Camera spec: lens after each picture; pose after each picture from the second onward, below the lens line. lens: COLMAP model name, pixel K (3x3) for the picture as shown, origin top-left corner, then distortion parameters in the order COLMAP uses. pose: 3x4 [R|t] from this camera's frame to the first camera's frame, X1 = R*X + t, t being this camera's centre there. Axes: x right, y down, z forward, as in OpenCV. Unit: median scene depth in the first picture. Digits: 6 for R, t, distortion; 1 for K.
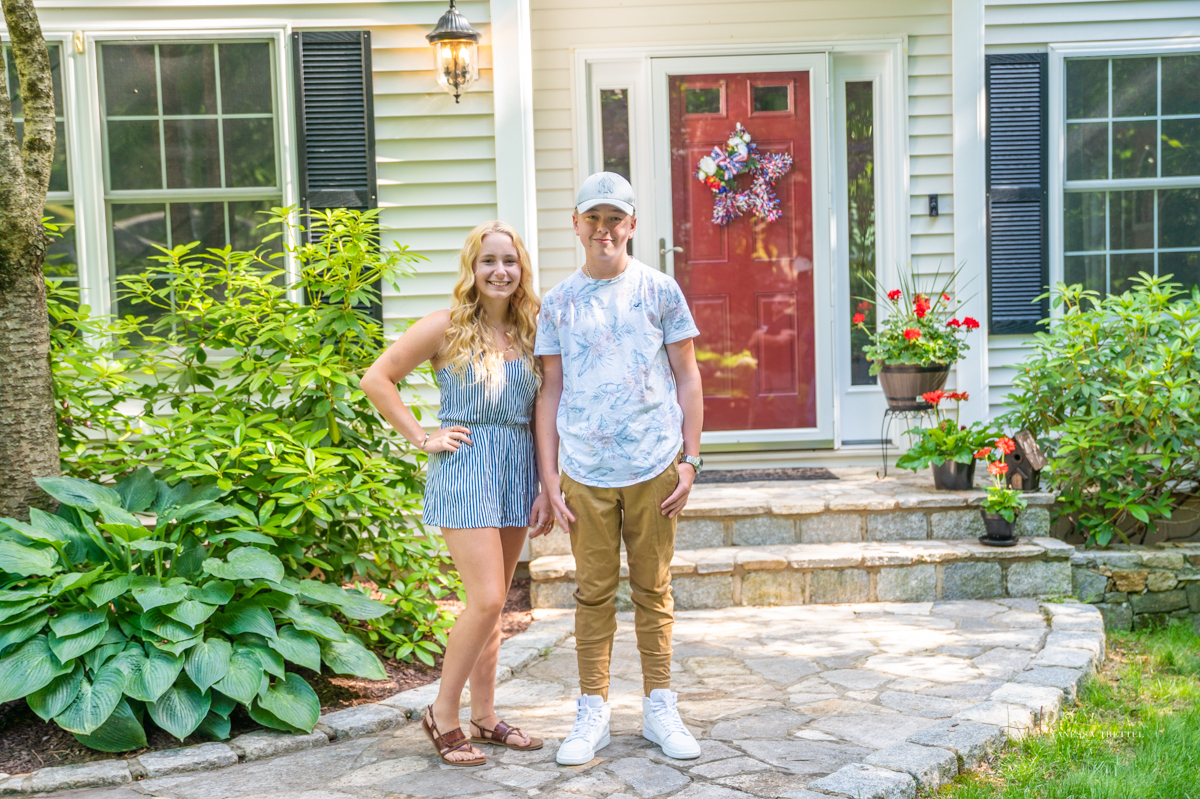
lens RADIAL K [[1660.0, 0, 604.5], [0, 1660.0, 423.9], [0, 0, 1]] dist [0.063863, 0.050783]
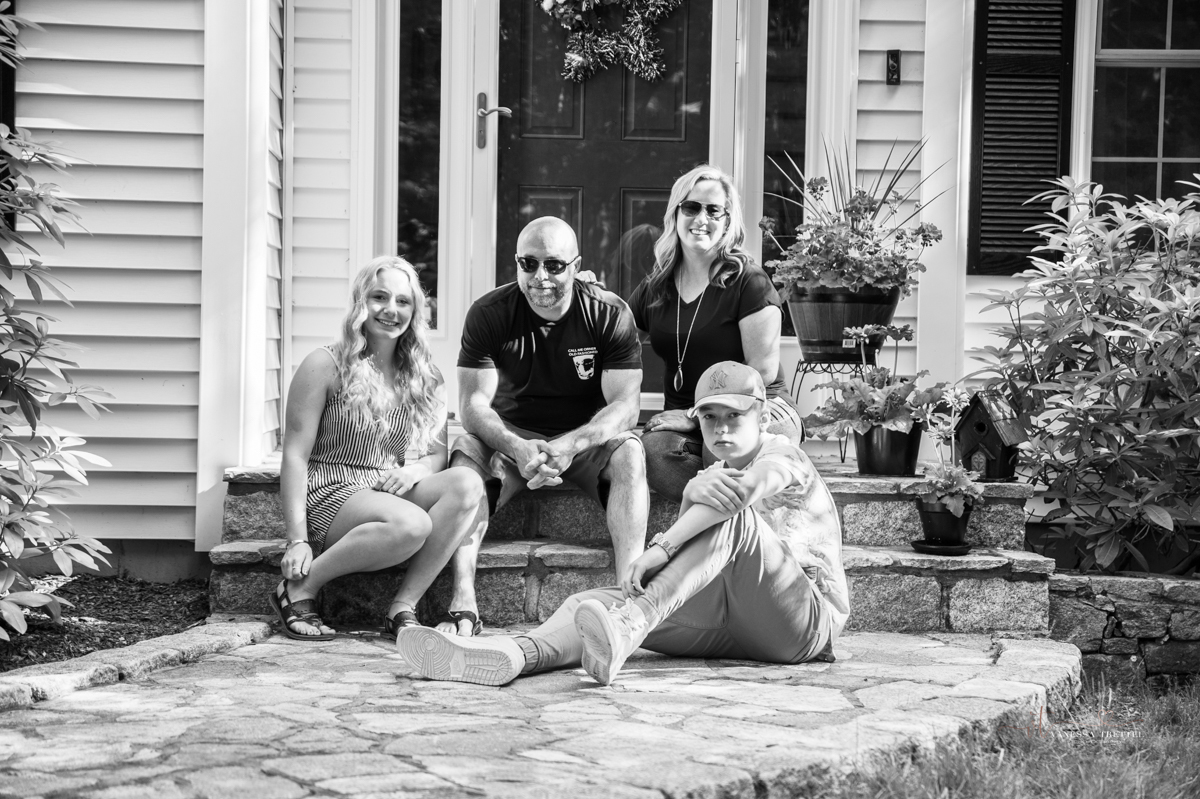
lens RADIAL K [[2322.7, 0, 599.5], [0, 2322.7, 417.8], [0, 0, 1]] dist [0.236201, 0.106969]
pose [[0.998527, 0.052013, 0.015466, 0.078833], [-0.051181, 0.997435, -0.050044, 0.066011], [-0.018029, 0.049179, 0.998627, 0.080430]]
